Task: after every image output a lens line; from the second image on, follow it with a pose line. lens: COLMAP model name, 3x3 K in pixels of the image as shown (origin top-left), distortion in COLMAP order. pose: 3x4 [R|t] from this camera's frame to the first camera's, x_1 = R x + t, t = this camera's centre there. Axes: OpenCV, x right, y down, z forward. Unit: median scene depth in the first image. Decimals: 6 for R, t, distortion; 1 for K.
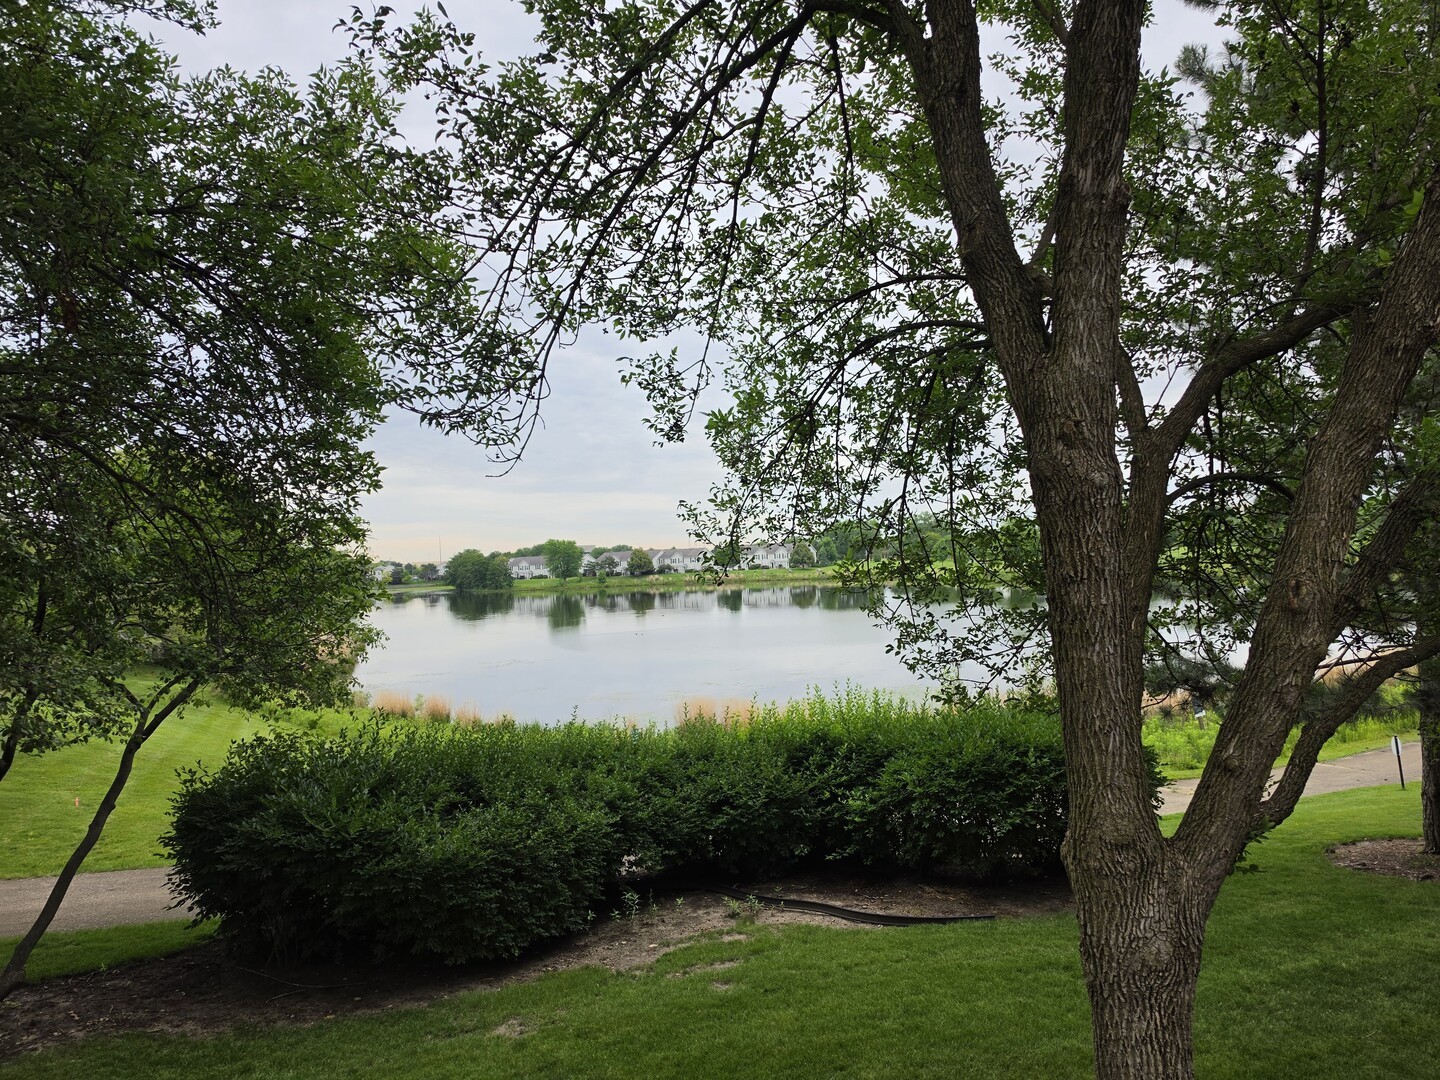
lens RADIAL K [[991.8, 0, 740.3], [0, 991.8, 556.5], [0, 0, 1]] dist [0.133415, -0.179965]
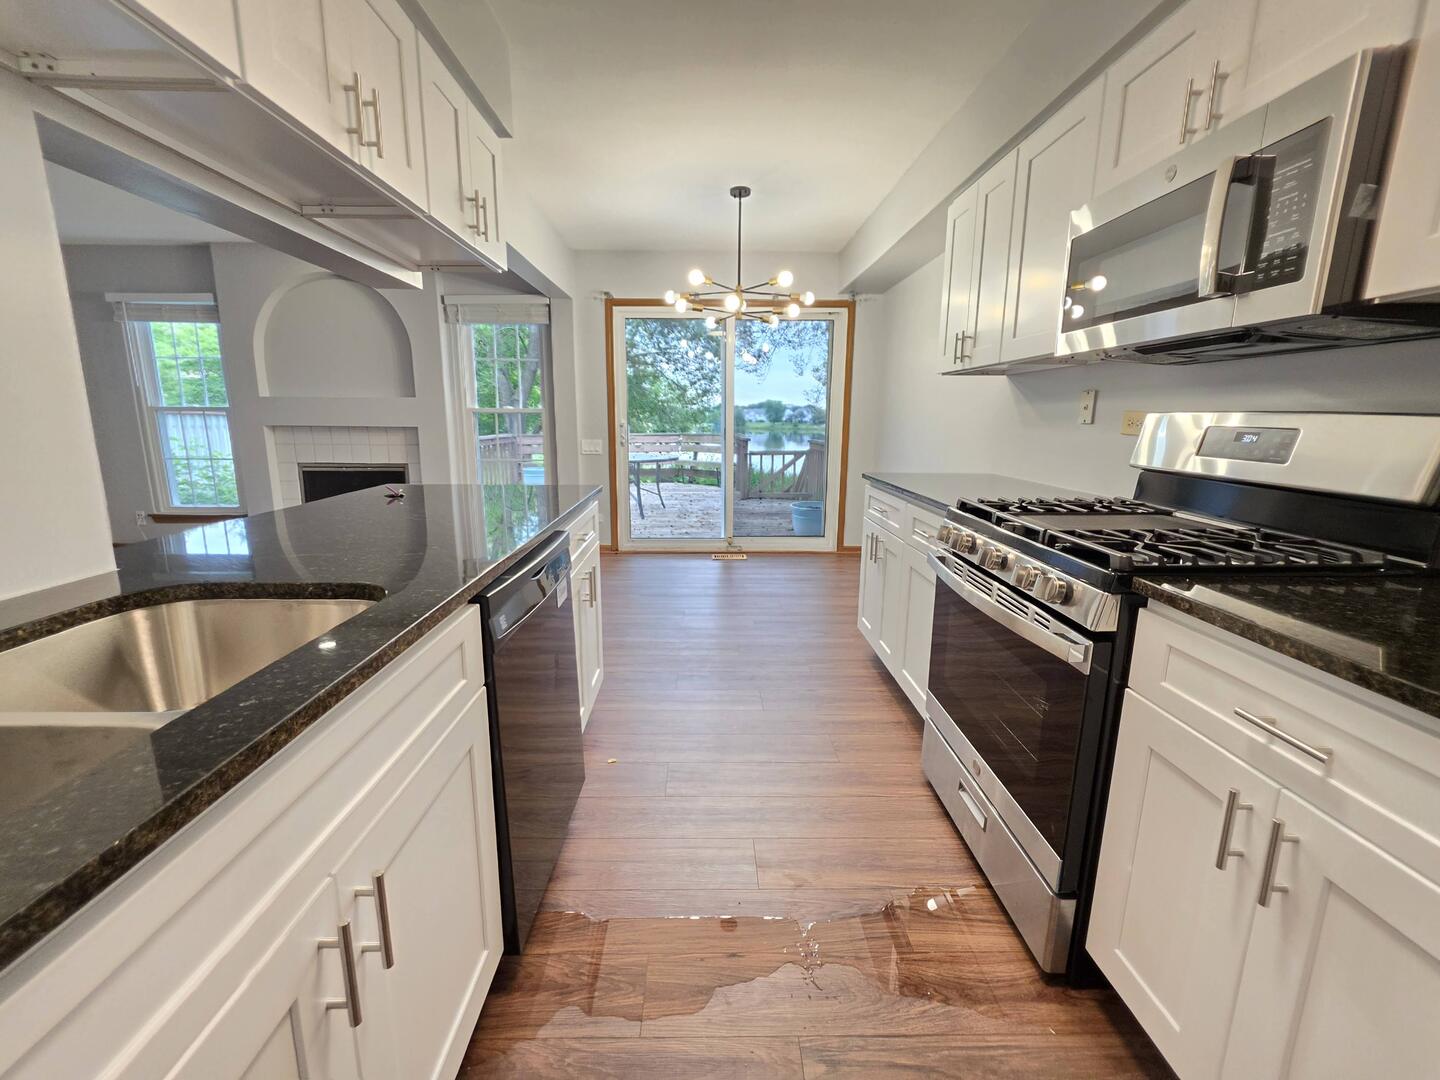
lens RADIAL K [[589.0, 0, 720.0], [0, 589.0, 540.0], [0, 0, 1]] dist [-0.003742, -0.000328]
pose [[0.963461, 0.105542, -0.246178, 0.230371], [-0.050713, 0.974350, 0.219251, 0.025577], [0.263004, -0.198755, 0.944100, -1.247985]]
